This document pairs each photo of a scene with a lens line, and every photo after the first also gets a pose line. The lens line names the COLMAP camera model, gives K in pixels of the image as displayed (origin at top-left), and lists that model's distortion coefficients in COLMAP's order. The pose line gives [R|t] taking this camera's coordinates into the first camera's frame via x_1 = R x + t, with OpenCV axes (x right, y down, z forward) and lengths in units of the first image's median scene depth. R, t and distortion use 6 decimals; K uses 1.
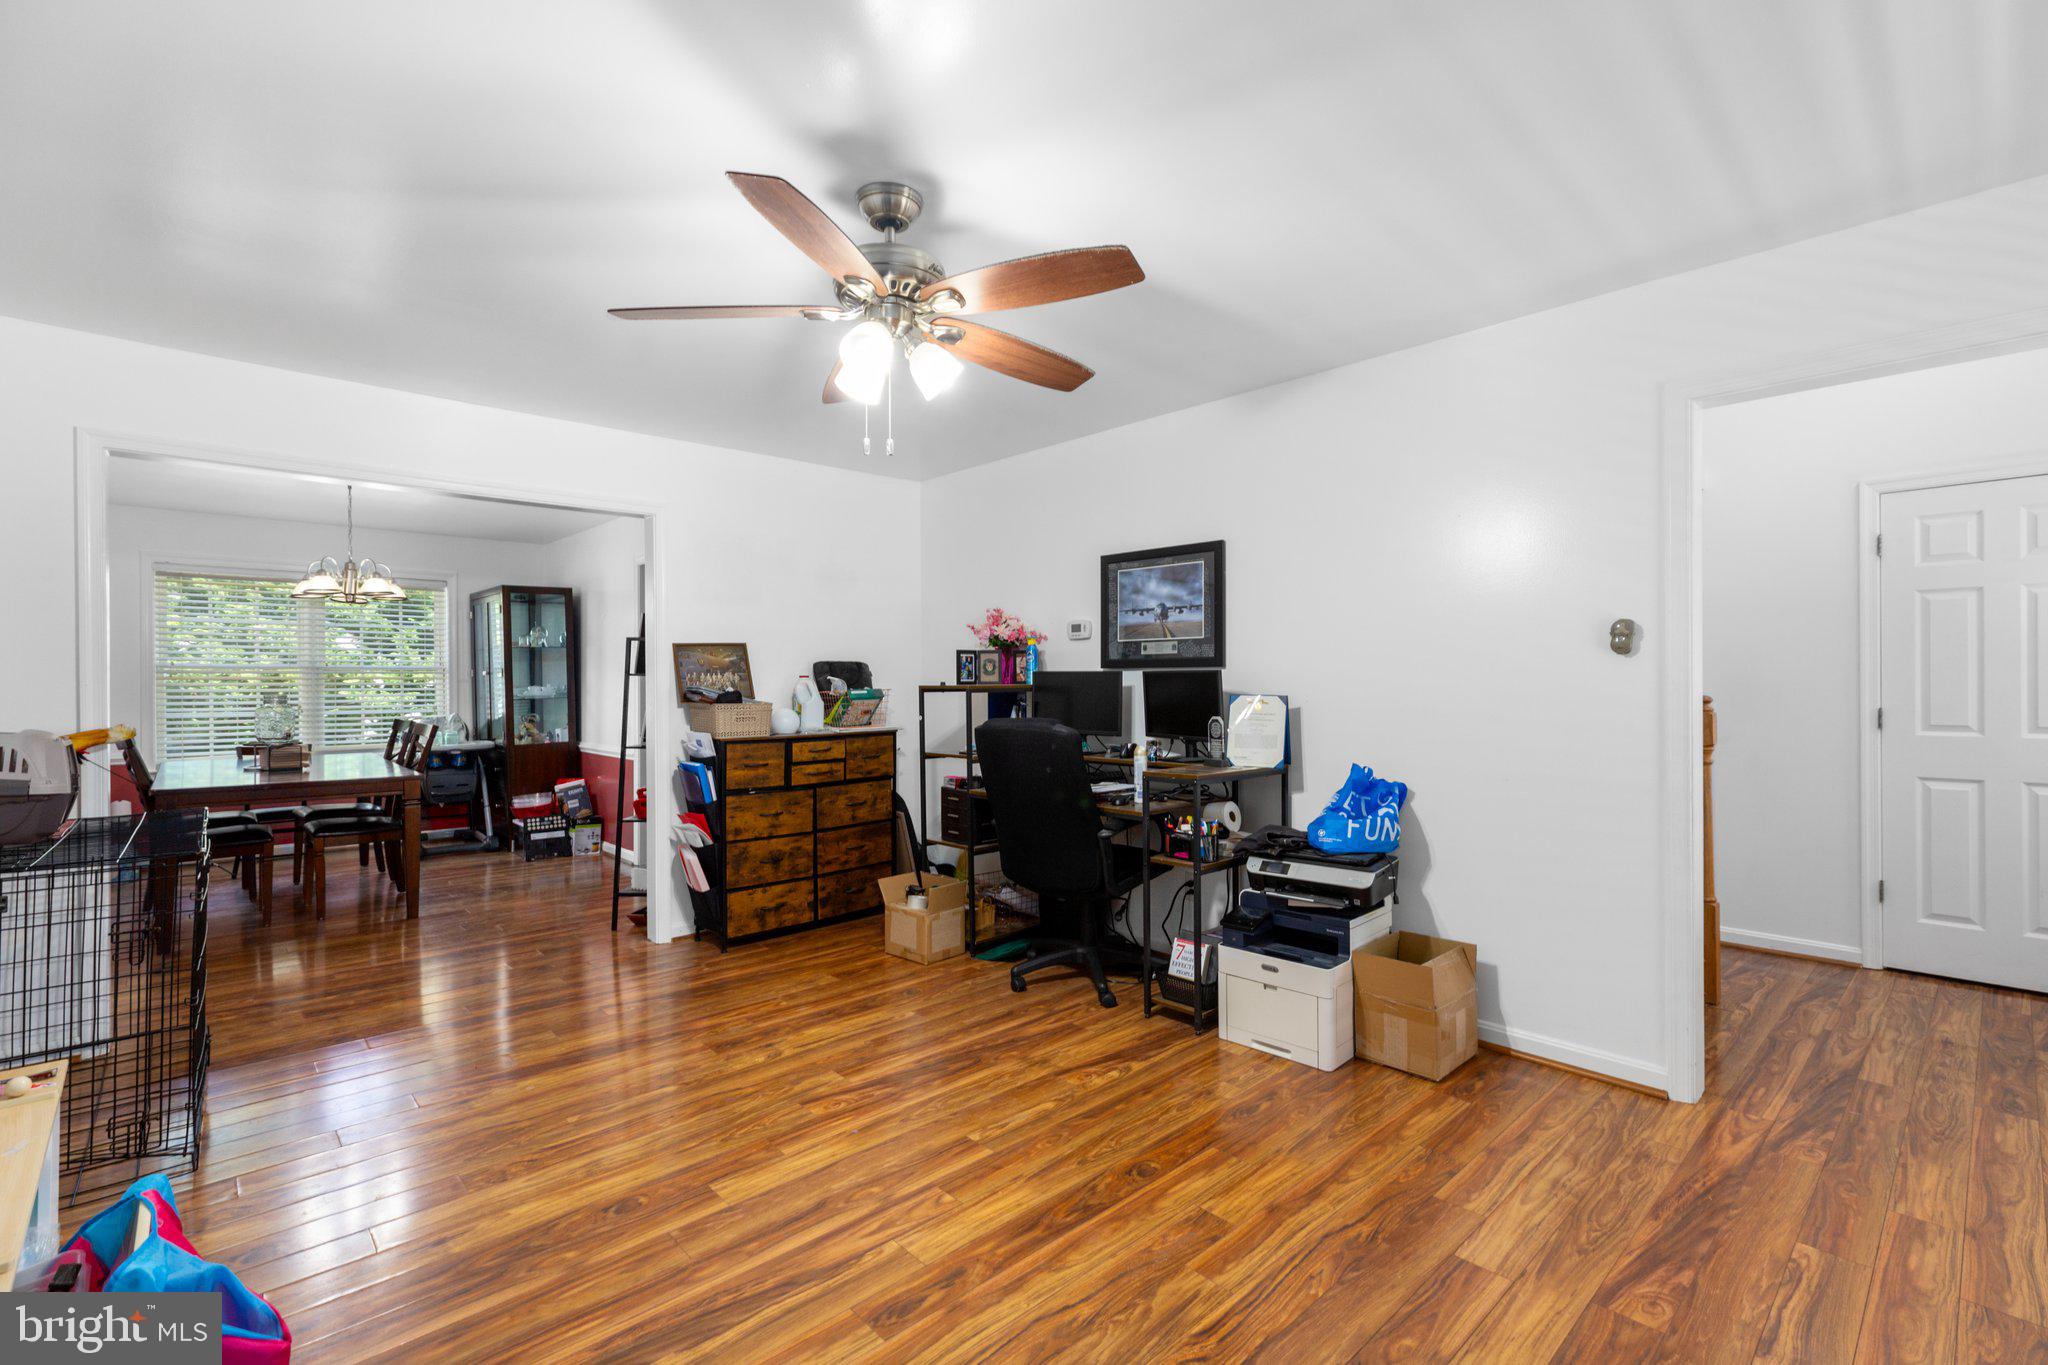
lens RADIAL K [[919.0, 0, 1029.1], [0, 919.0, 684.4], [0, 0, 1]] dist [0.003747, 0.000171]
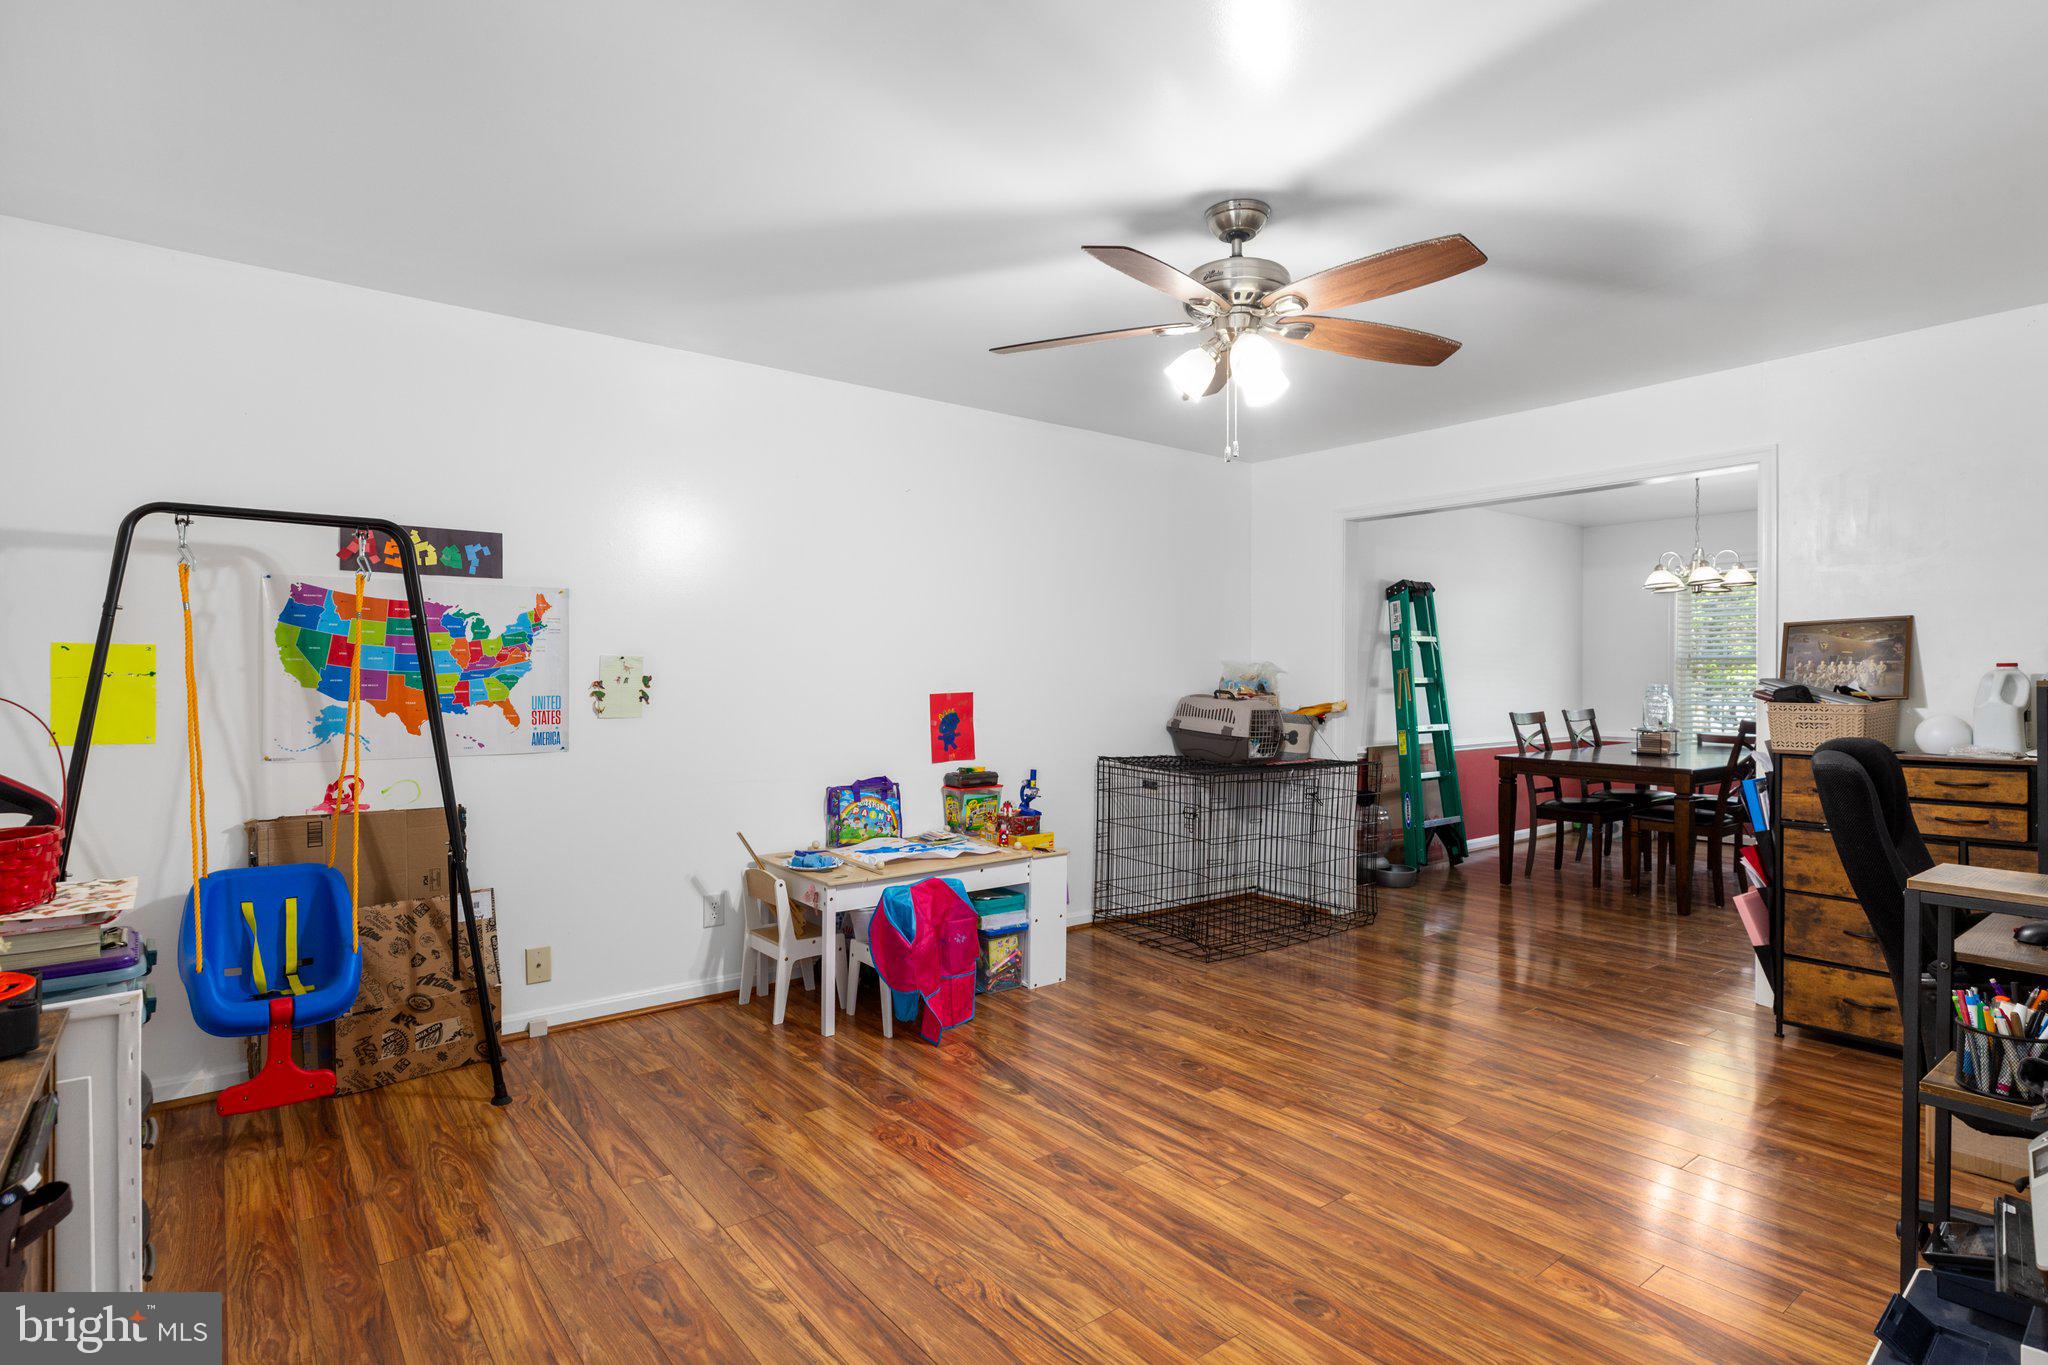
lens RADIAL K [[1047.8, 0, 1028.7], [0, 1047.8, 680.9], [0, 0, 1]] dist [0.003400, 0.000057]
pose [[-0.096955, 0.007486, -0.995261, 0.934083], [-0.001098, 0.999970, 0.007628, -0.004442], [0.995288, 0.001832, -0.096944, 0.773074]]
